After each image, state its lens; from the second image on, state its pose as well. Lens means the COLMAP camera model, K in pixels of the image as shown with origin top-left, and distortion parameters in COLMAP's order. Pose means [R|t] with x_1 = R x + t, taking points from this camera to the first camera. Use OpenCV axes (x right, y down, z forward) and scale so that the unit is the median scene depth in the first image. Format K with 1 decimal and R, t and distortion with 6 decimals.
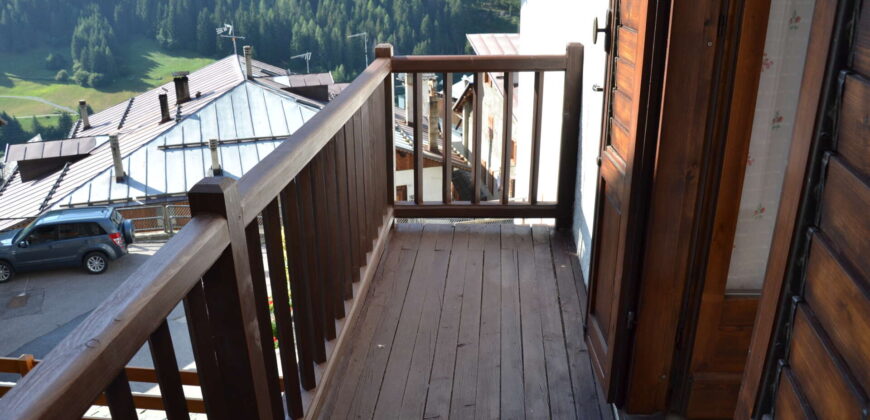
lens RADIAL K [[703.2, 0, 444.6], [0, 703.2, 229.1], [0, 0, 1]] dist [-0.160959, 0.114695]
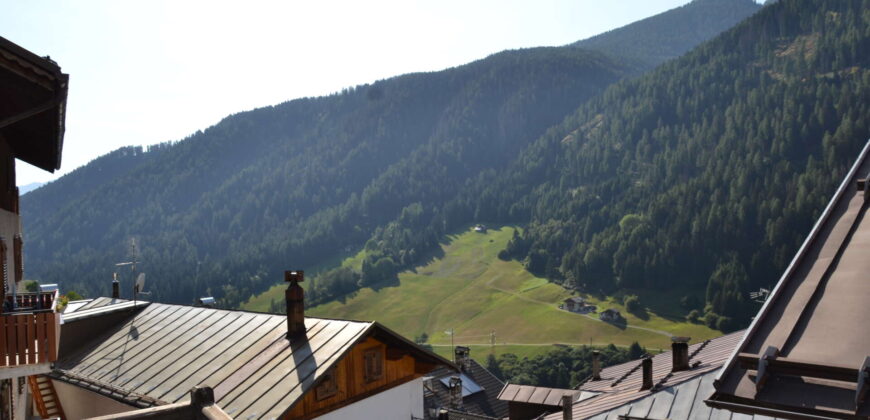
lens RADIAL K [[703.2, 0, 408.5], [0, 703.2, 217.2], [0, 0, 1]] dist [-0.160959, 0.114695]
pose [[0.610032, -0.017321, -0.792187, 0.134045], [-0.272048, 0.934411, -0.229924, -0.075870], [0.744211, 0.355774, 0.565309, 0.162863]]
